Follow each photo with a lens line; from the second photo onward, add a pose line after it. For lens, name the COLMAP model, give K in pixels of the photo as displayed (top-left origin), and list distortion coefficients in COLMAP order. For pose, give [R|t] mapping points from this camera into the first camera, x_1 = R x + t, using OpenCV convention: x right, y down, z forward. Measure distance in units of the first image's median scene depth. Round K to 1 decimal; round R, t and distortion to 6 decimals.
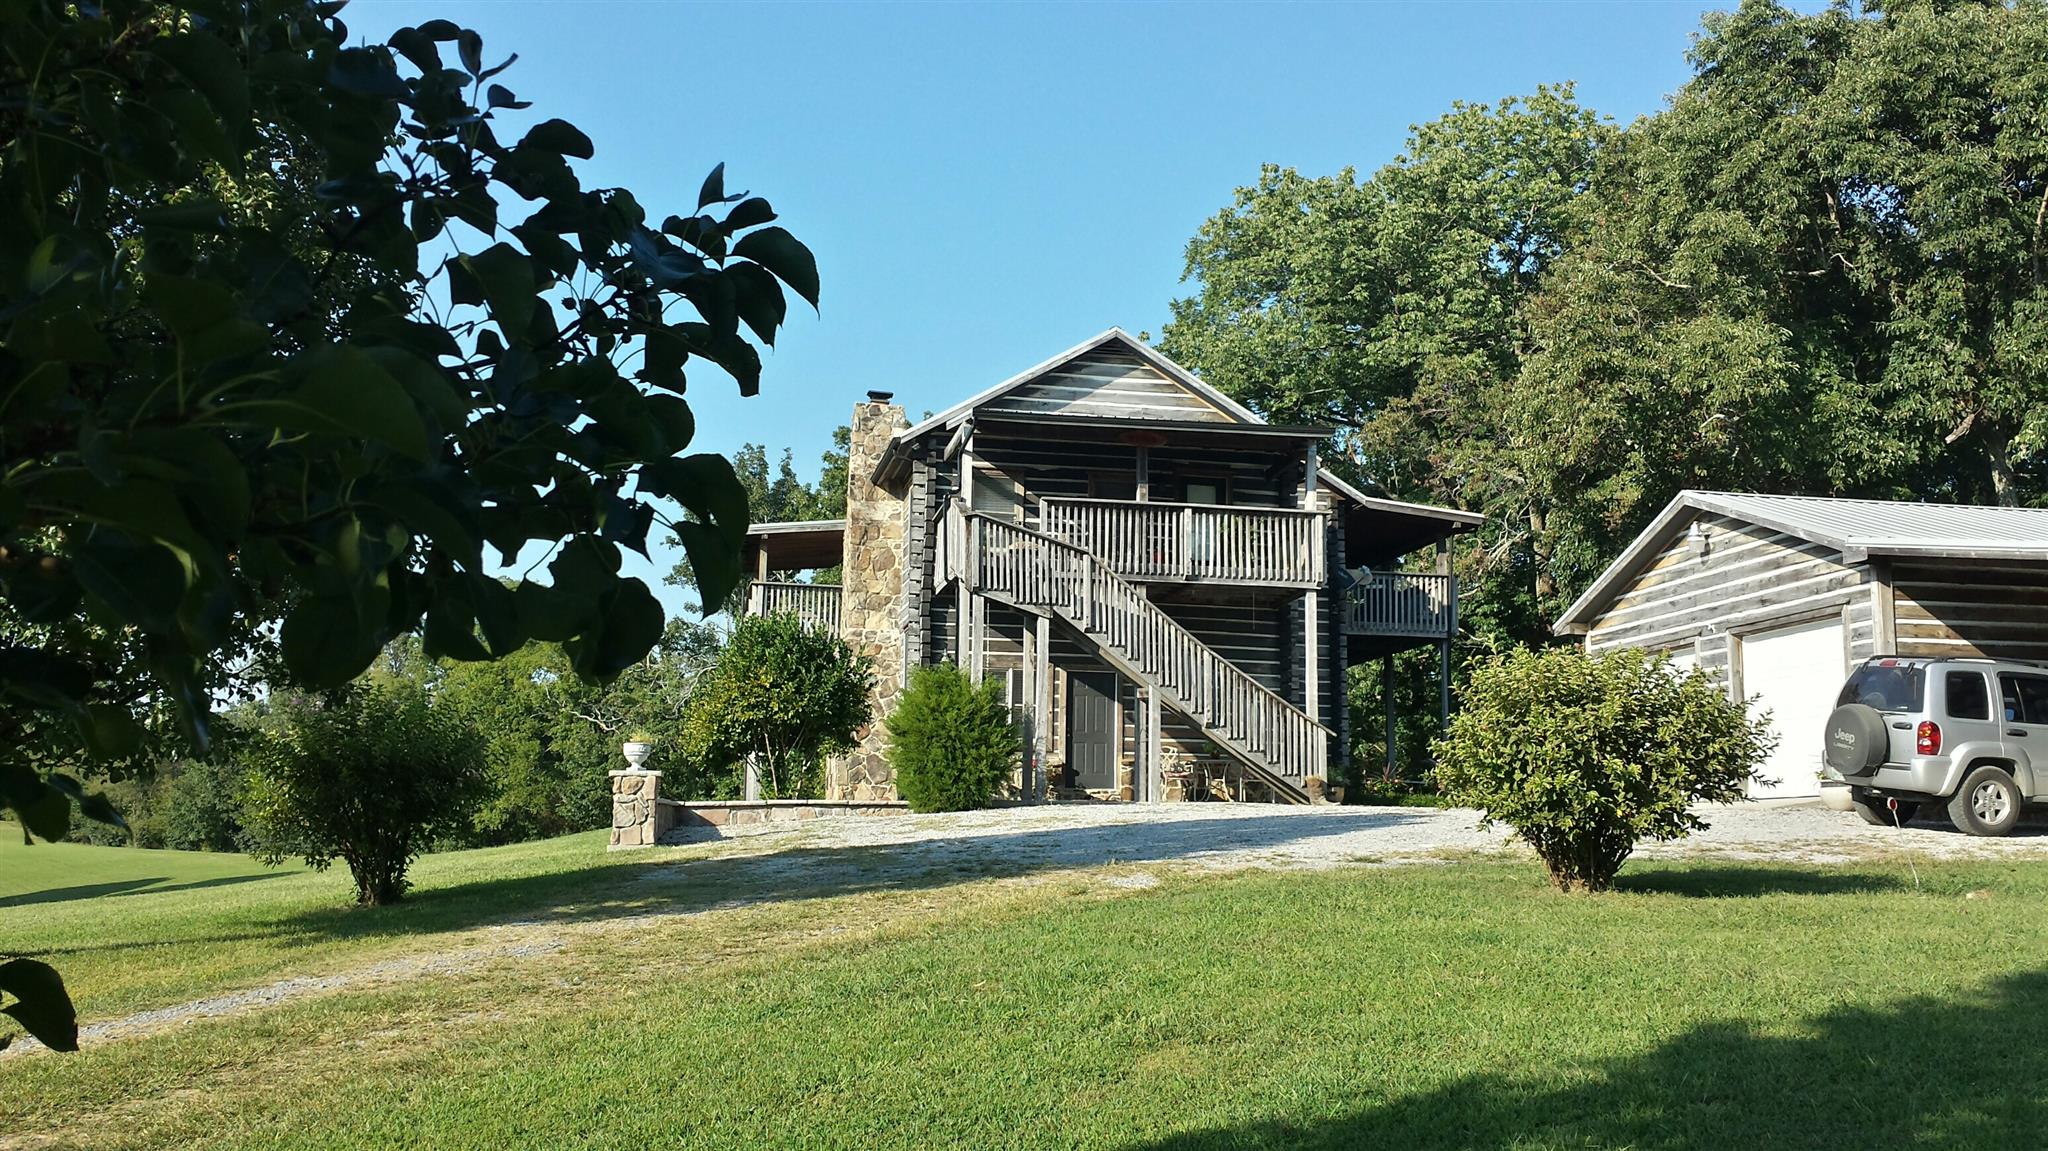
lens RADIAL K [[1925.8, 0, 1022.6], [0, 1925.8, 576.2], [0, 0, 1]] dist [0.057154, 0.000000]
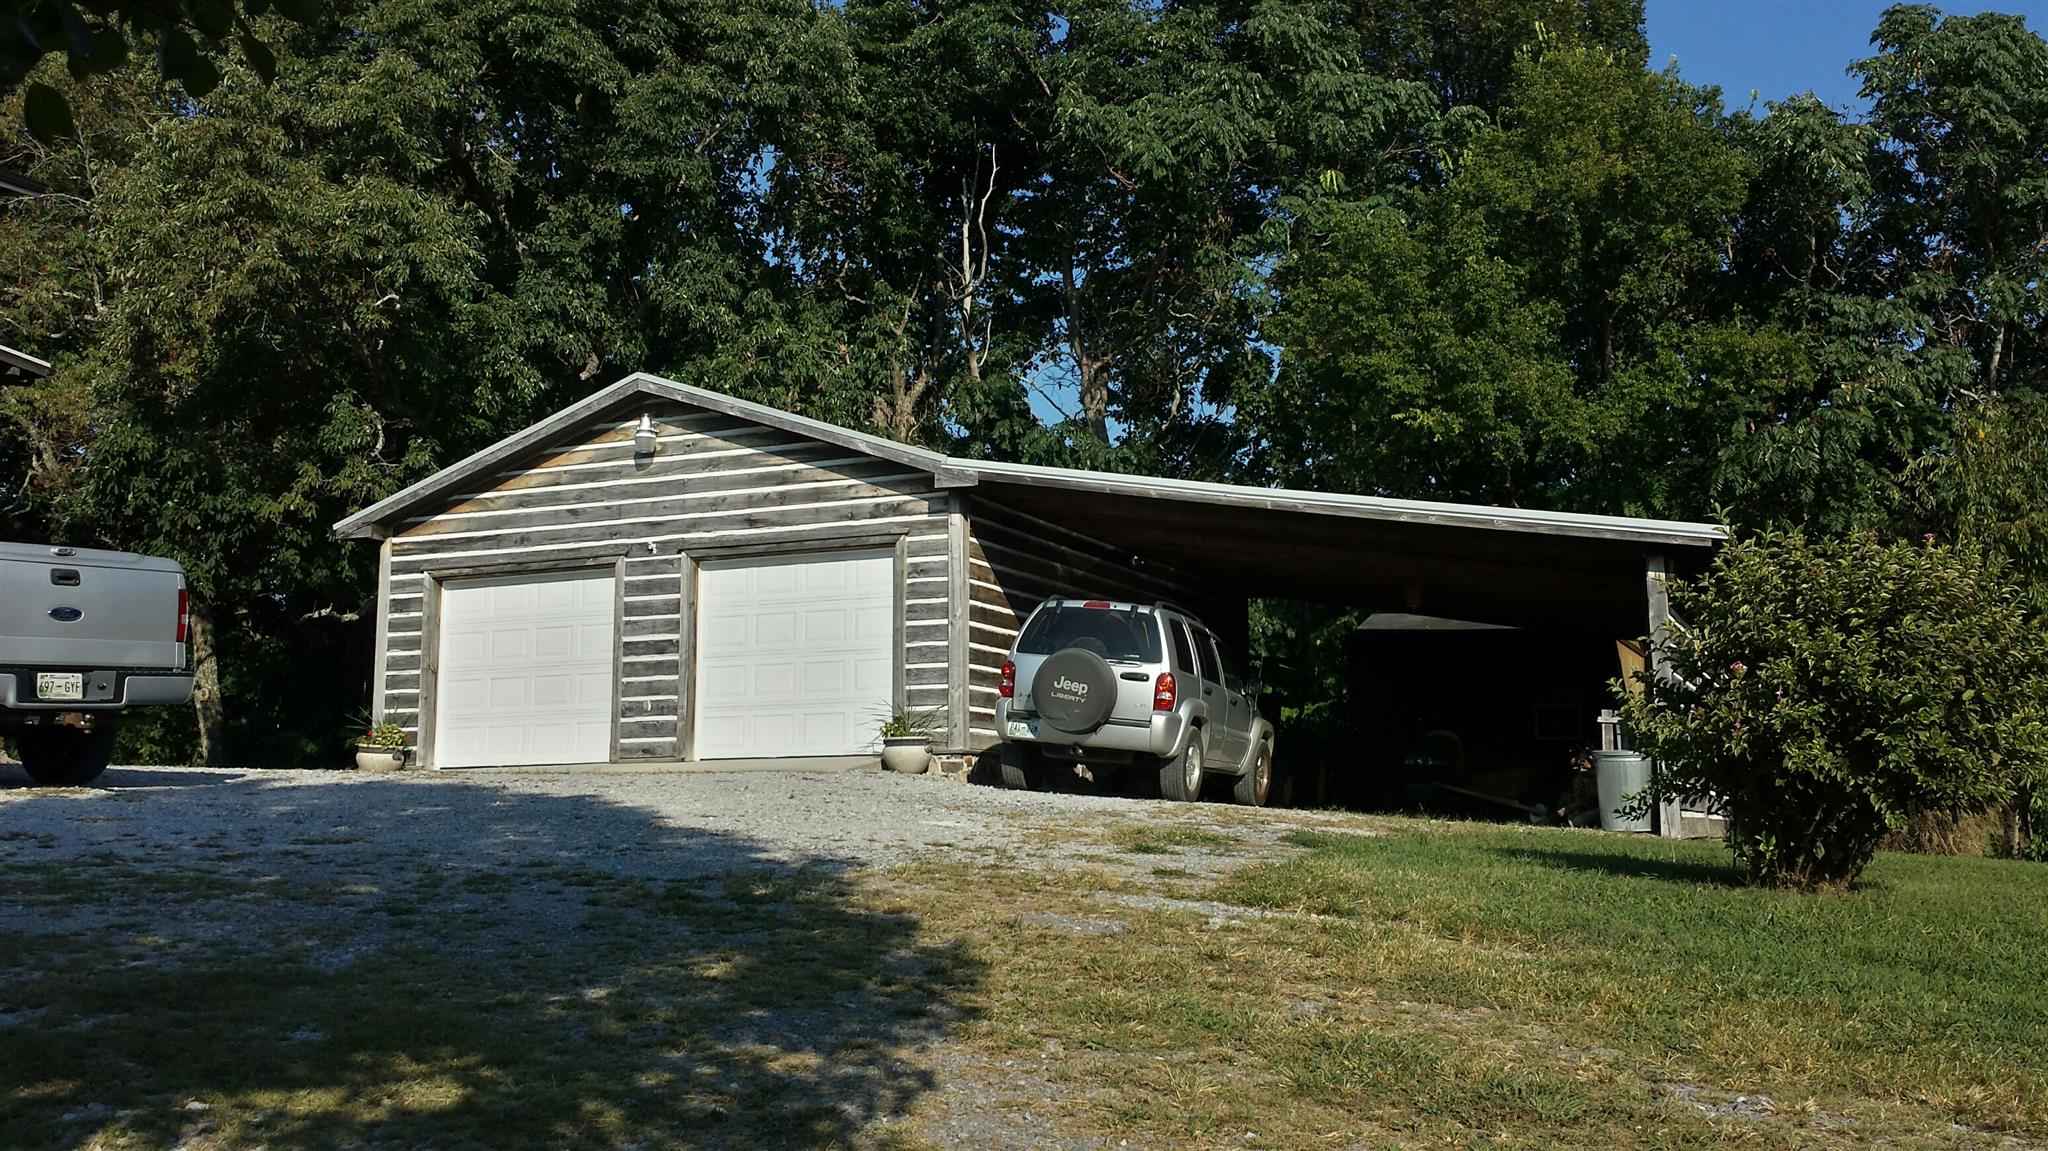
lens RADIAL K [[1925.8, 0, 1034.4], [0, 1925.8, 560.7], [0, 0, 1]] dist [0.057154, 0.000000]
pose [[0.558184, 0.099011, 0.823789, -0.221960], [-0.107165, 0.993141, -0.046752, 0.053709], [-0.822768, -0.062185, 0.564966, 0.421792]]
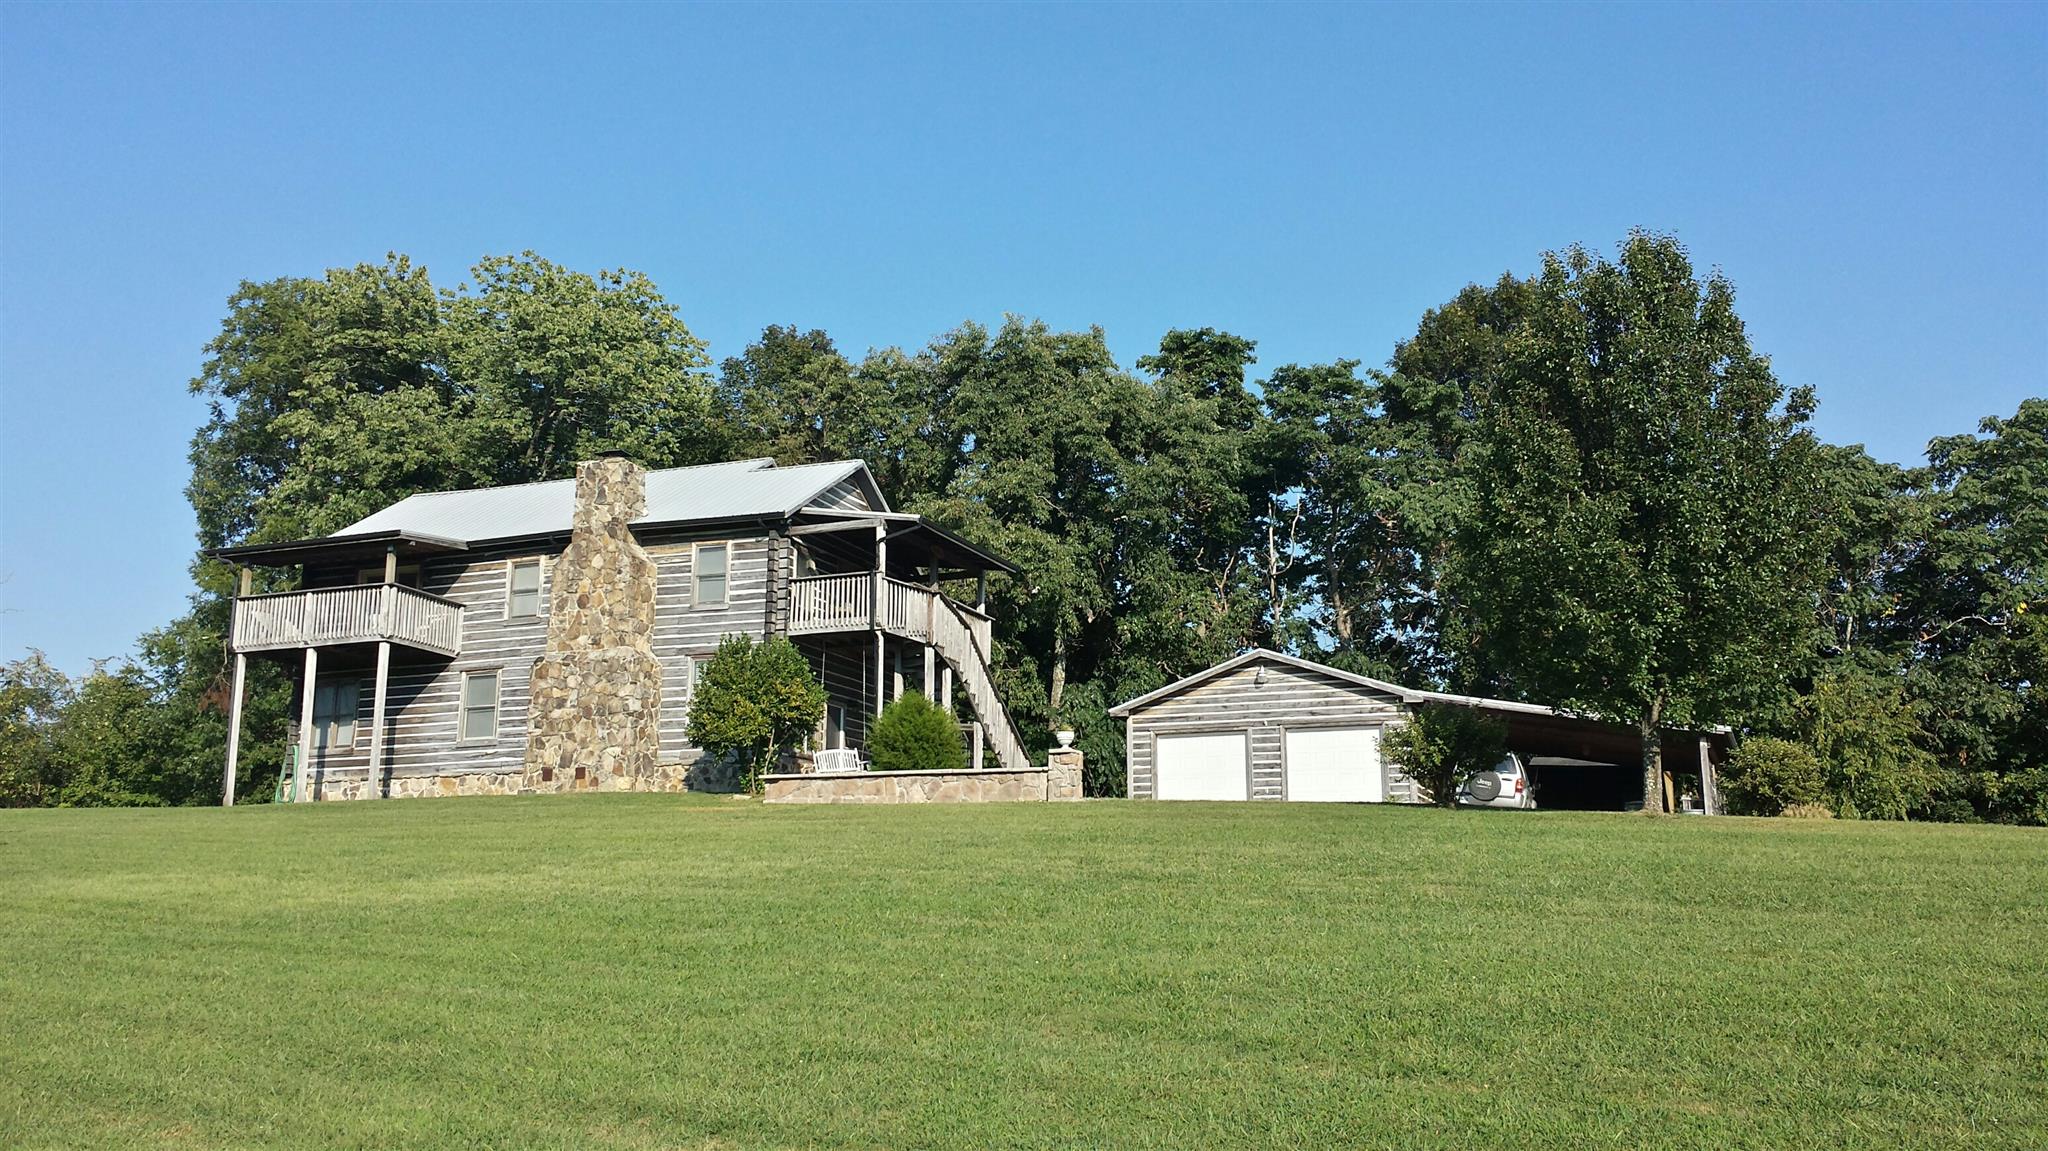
lens RADIAL K [[1925.8, 0, 1013.6], [0, 1925.8, 569.4], [0, 0, 1]] dist [0.057154, 0.000000]
pose [[0.539302, 0.163676, 0.826053, -1.378324], [-0.121250, 0.985801, -0.116169, 0.129280], [-0.833338, -0.037509, 0.551490, 0.176080]]
